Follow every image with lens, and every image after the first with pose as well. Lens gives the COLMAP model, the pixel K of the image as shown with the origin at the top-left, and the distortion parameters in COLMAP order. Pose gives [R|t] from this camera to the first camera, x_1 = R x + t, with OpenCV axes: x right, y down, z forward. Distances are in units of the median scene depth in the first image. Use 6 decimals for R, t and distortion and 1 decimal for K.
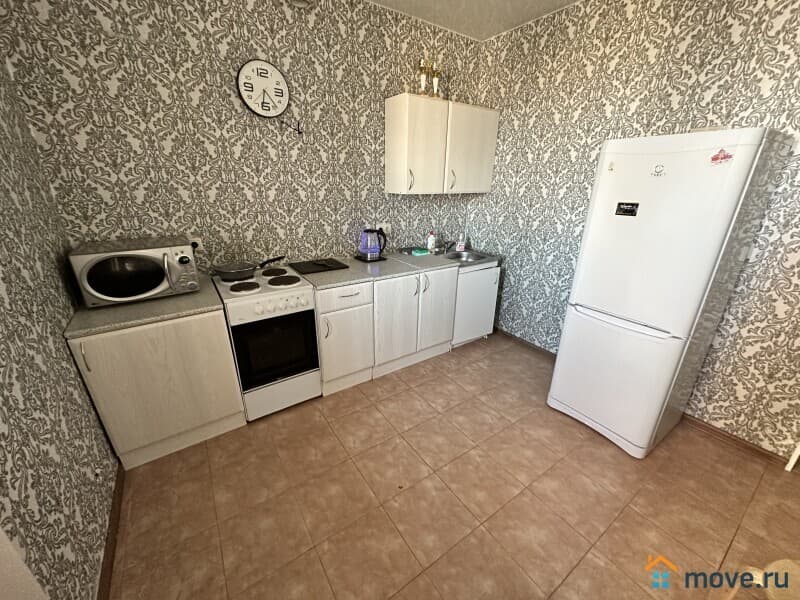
lens RADIAL K [[317.9, 0, 398.4], [0, 317.9, 301.2], [0, 0, 1]] dist [-0.000948, -0.000145]
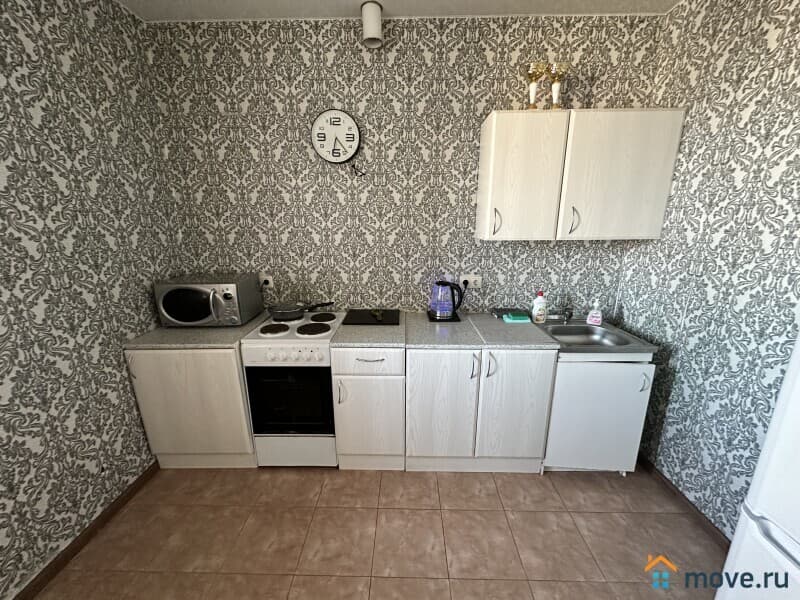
lens RADIAL K [[317.9, 0, 398.4], [0, 317.9, 301.2], [0, 0, 1]] dist [-0.000948, -0.000145]
pose [[0.813676, 0.127280, -0.567213, 0.312065], [-0.193227, 0.979474, -0.057398, -0.120277], [0.548265, 0.156304, 0.821568, 0.312261]]
